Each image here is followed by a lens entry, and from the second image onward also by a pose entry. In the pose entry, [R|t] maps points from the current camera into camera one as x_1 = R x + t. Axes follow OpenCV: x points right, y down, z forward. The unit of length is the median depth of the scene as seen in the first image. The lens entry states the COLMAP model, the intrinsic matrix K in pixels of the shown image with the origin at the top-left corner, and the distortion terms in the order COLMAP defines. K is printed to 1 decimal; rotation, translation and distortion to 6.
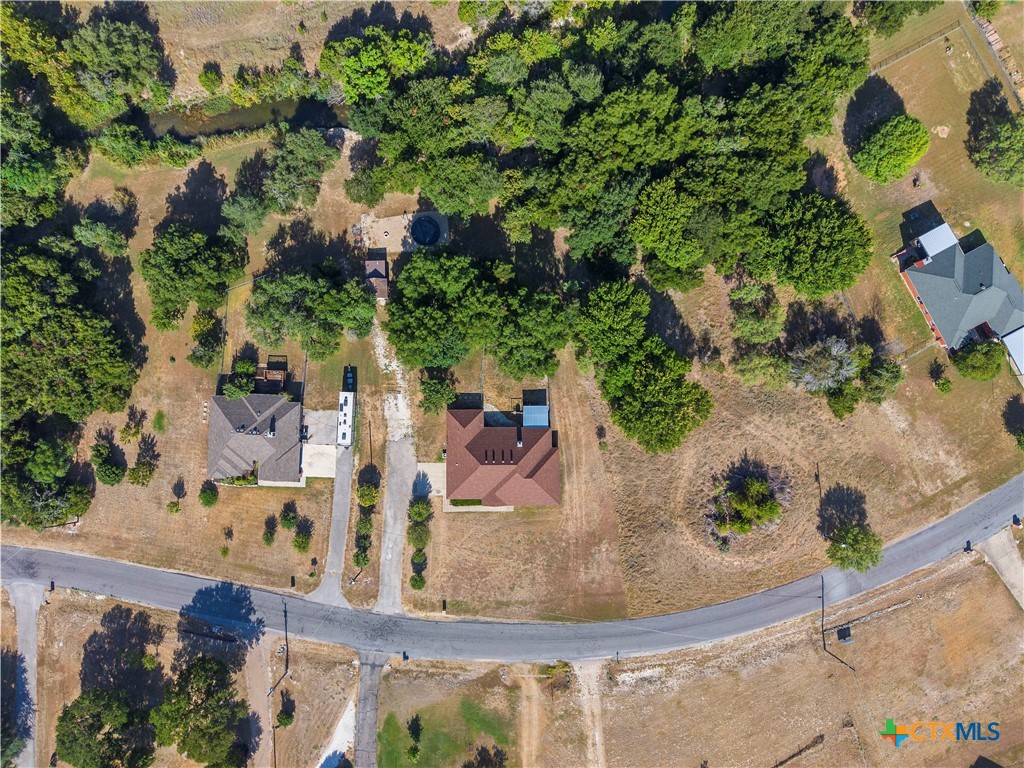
lens RADIAL K [[689.1, 0, 512.0], [0, 689.1, 384.0], [0, 0, 1]] dist [0.057292, -0.063457]
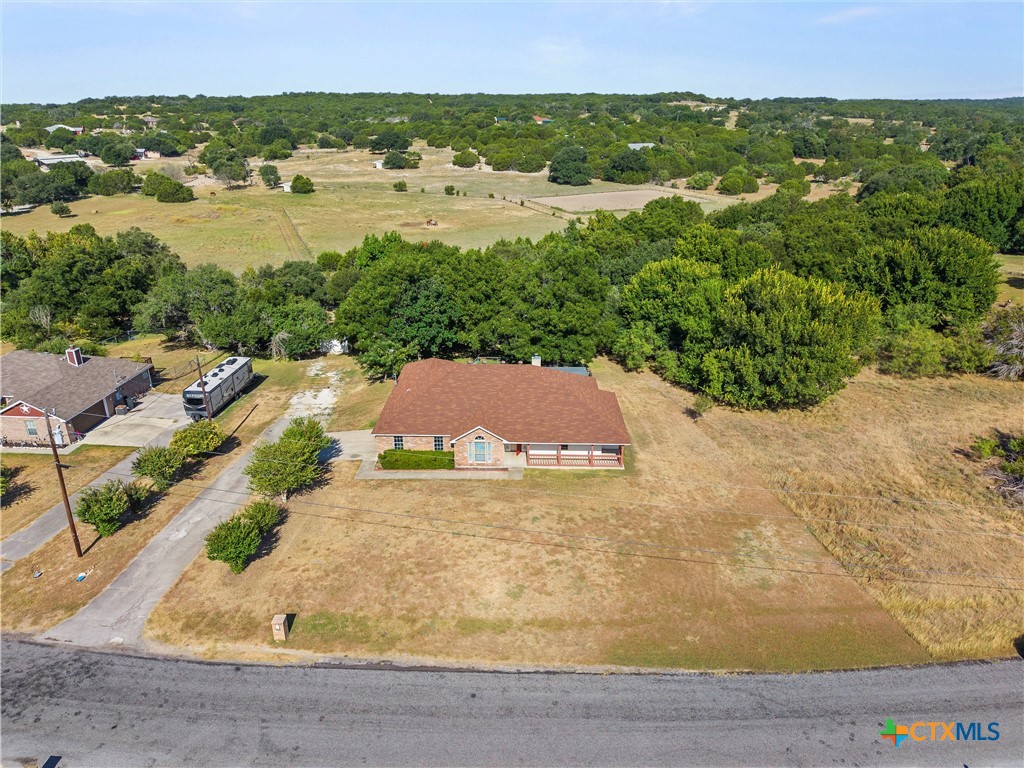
lens RADIAL K [[689.1, 0, 512.0], [0, 689.1, 384.0], [0, 0, 1]] dist [0.057292, -0.063457]
pose [[0.999751, 0.007555, -0.020977, 0.004505], [-0.022281, 0.373462, -0.927378, 0.556982], [0.000828, 0.927615, 0.373538, 0.794468]]
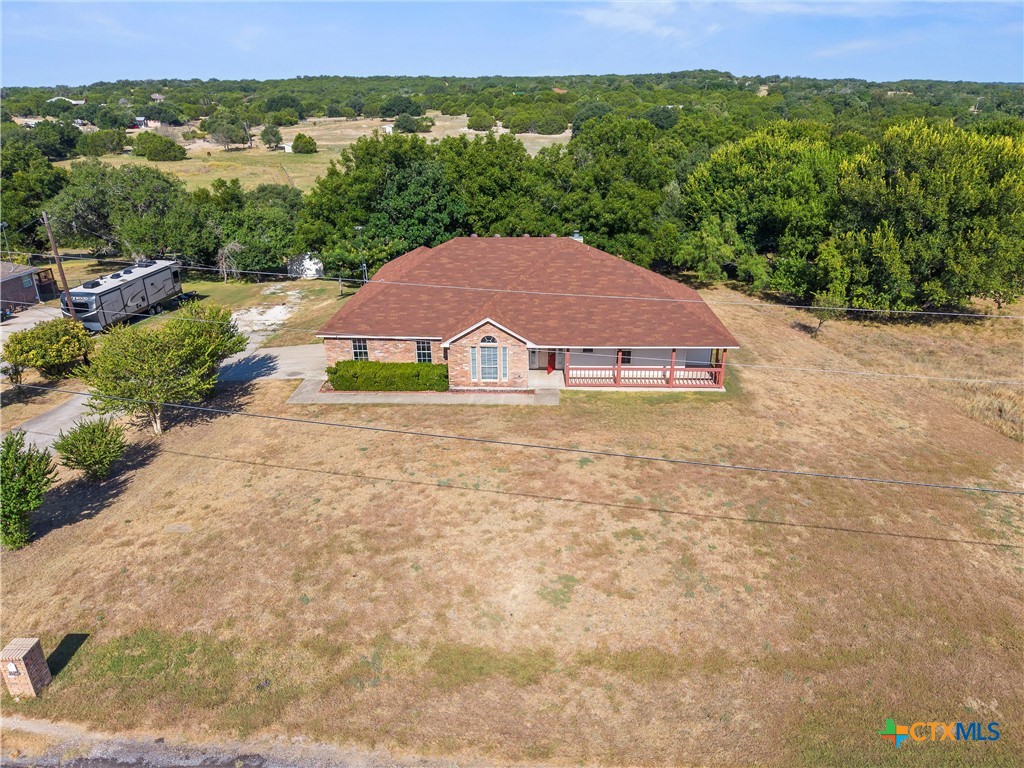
lens RADIAL K [[690.2, 0, 512.0], [0, 690.2, 384.0], [0, 0, 1]] dist [0.026386, -0.016234]
pose [[0.998903, 0.008869, -0.045976, -0.003290], [-0.045887, 0.380866, -0.923491, 0.421446], [0.009320, 0.924588, 0.380855, 0.901816]]
